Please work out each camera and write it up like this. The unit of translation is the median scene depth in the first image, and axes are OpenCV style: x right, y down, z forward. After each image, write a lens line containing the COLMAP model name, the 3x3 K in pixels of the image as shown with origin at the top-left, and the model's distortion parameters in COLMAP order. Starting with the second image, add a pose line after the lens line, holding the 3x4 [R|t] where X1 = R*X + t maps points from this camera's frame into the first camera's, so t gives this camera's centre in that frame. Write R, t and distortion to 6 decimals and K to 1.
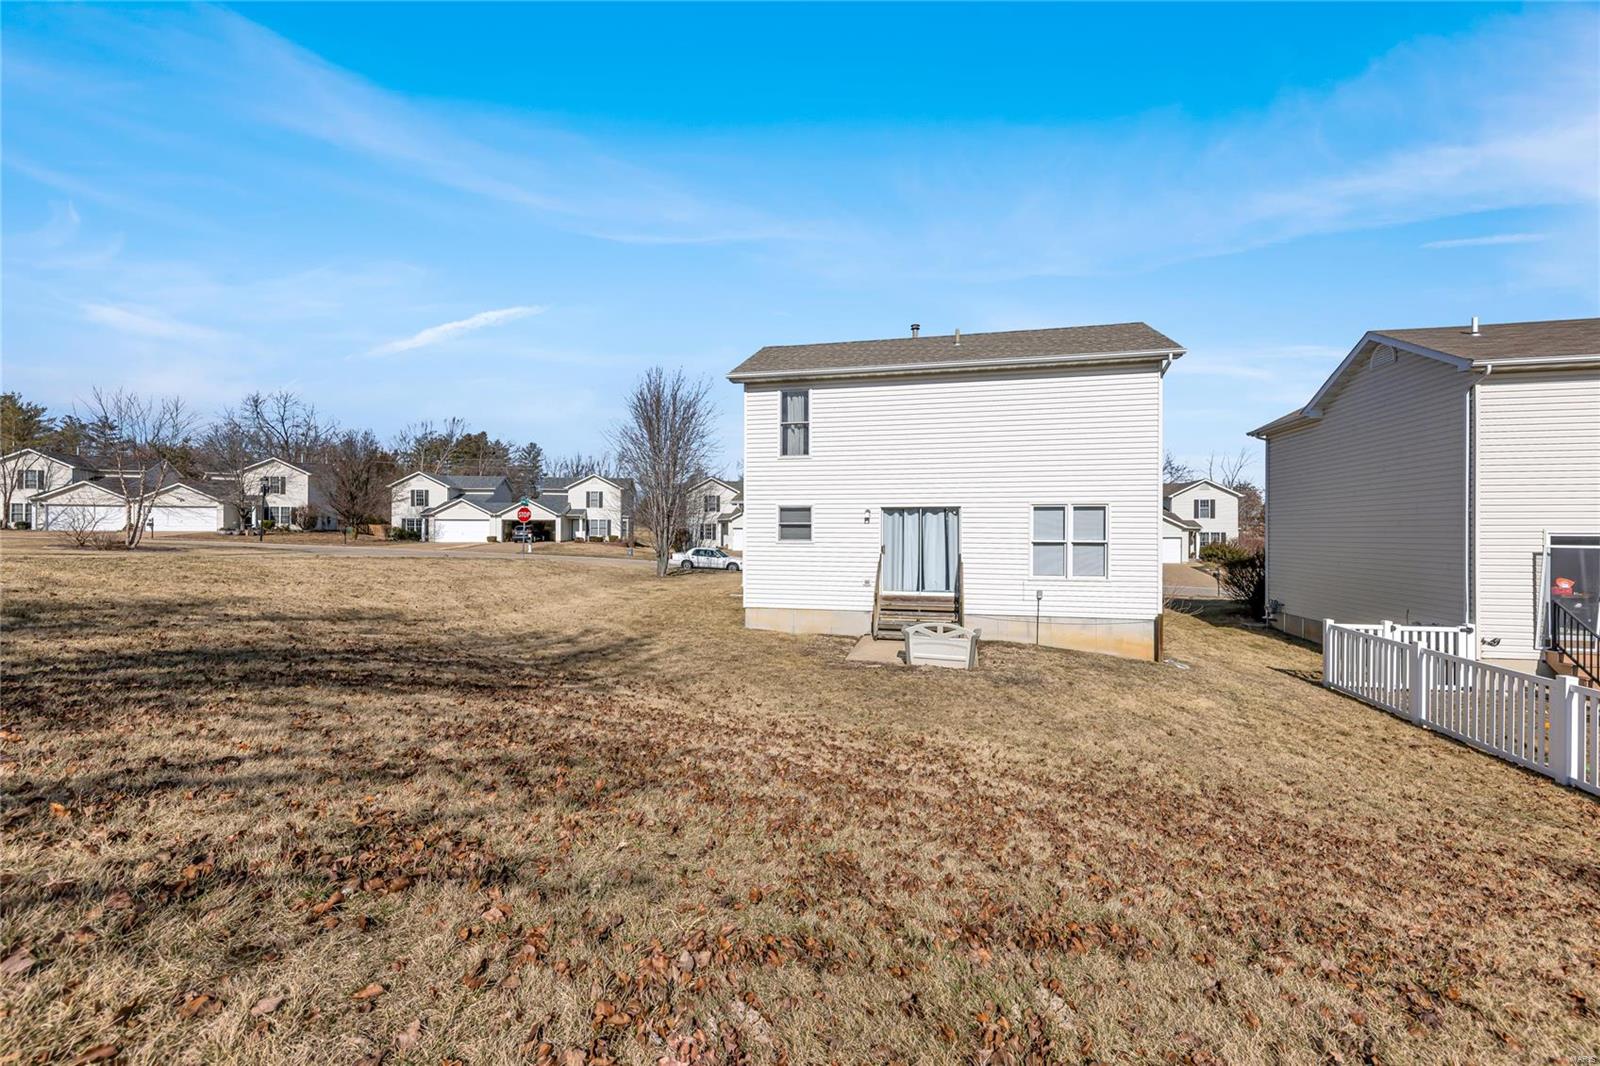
lens RADIAL K [[636.2, 0, 809.9], [0, 636.2, 533.7], [0, 0, 1]] dist [0.010291, -0.000781]
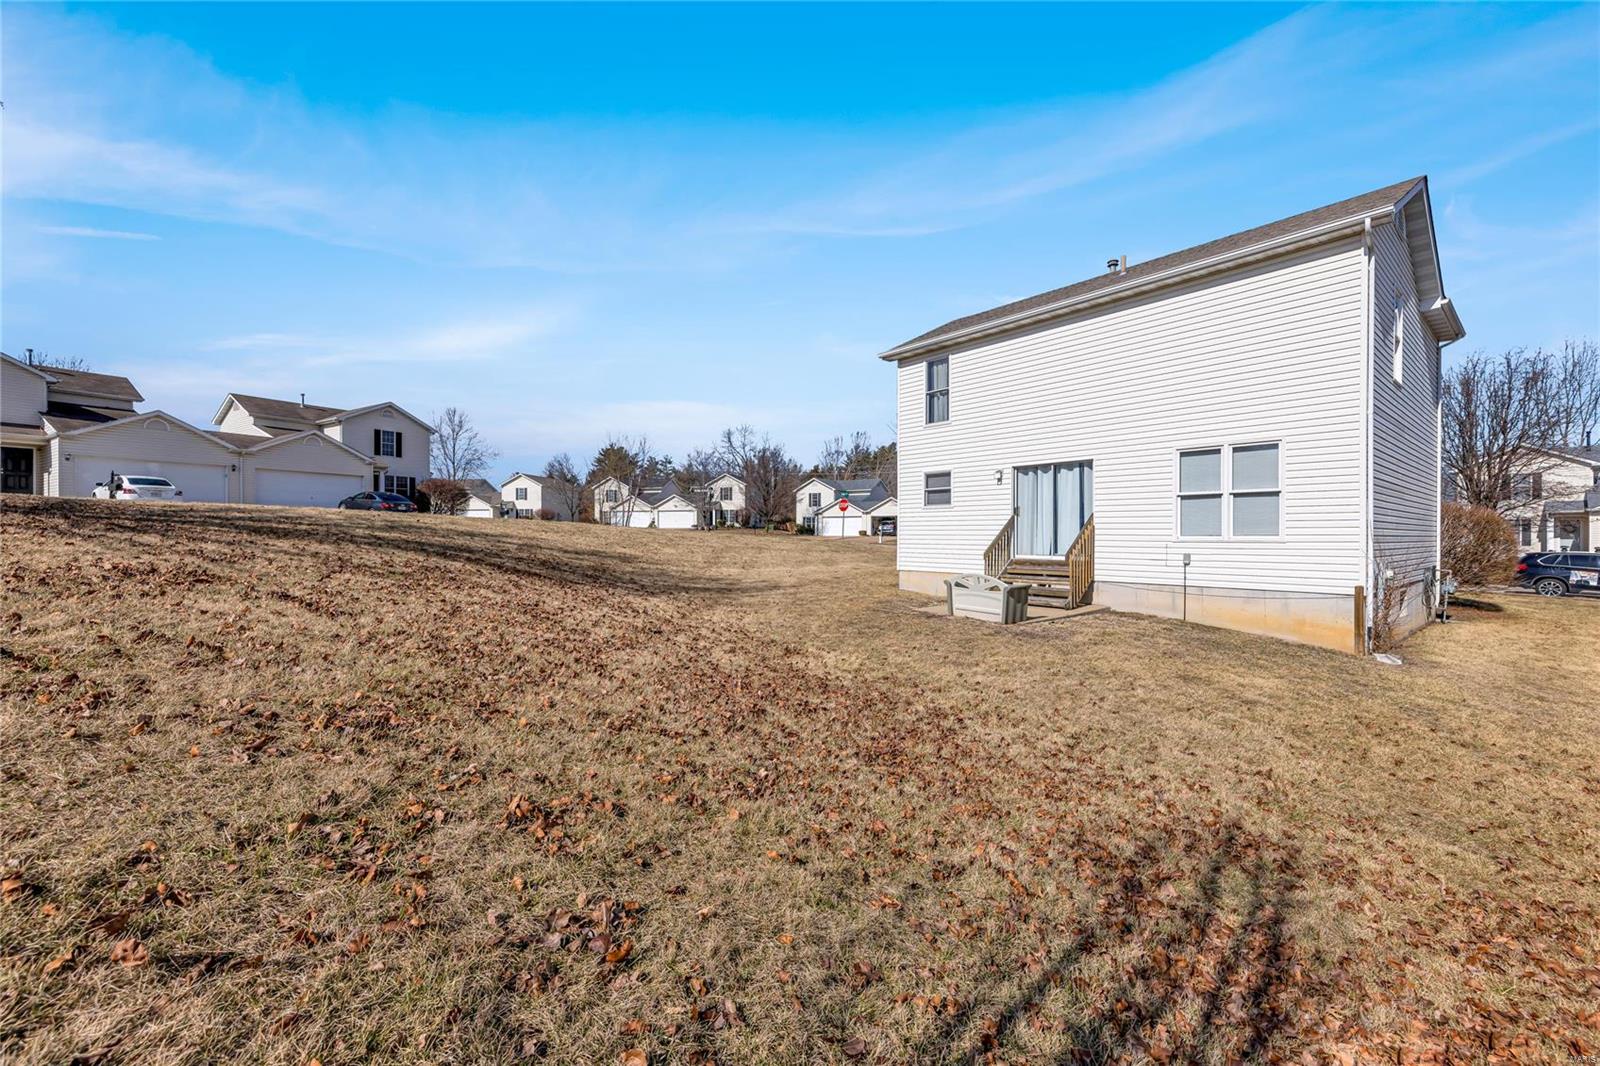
lens RADIAL K [[636.2, 0, 805.7], [0, 636.2, 533.6], [0, 0, 1]] dist [0.010291, -0.000781]
pose [[0.810190, -0.003337, -0.586158, 0.428381], [0.001826, 0.999993, -0.003170, 0.062257], [0.586165, 0.001498, 0.810190, 0.051216]]
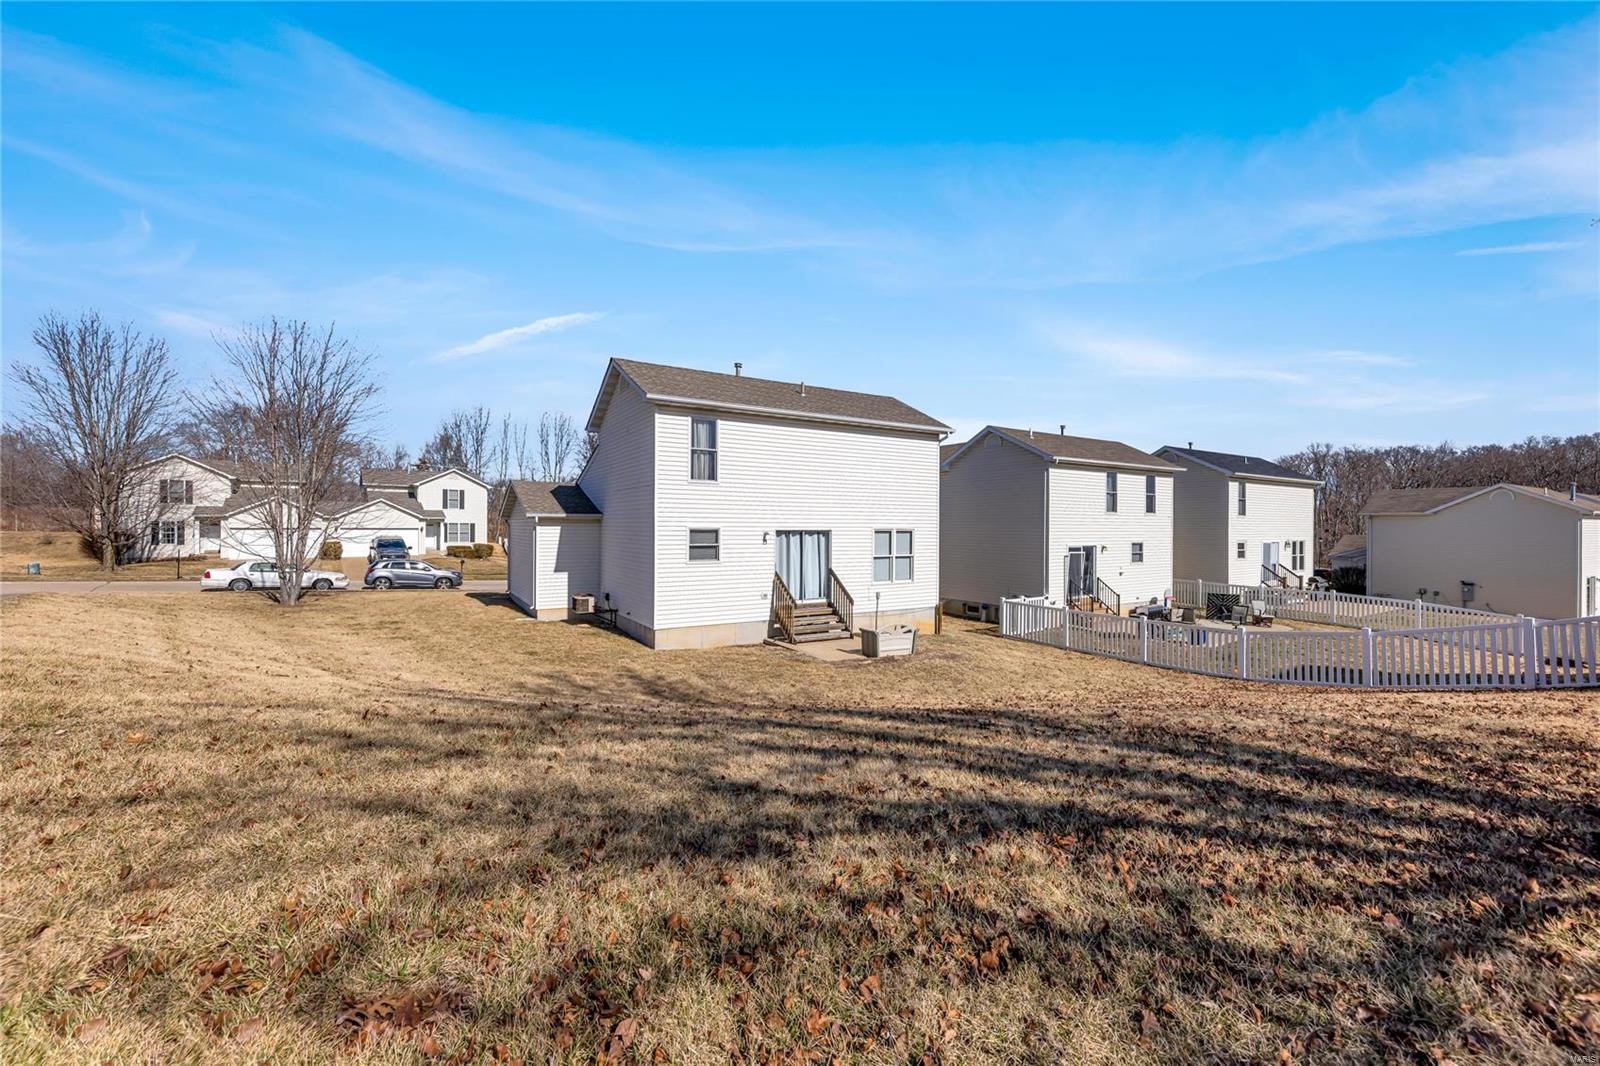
lens RADIAL K [[663.8, 0, 790.0], [0, 663.8, 524.9], [0, 0, 1]] dist [-0.002318, -0.000090]
pose [[0.712125, 0.001693, 0.702051, -0.739009], [-0.002106, 0.999998, -0.000274, -0.052247], [-0.702049, -0.001284, 0.712127, 0.120896]]
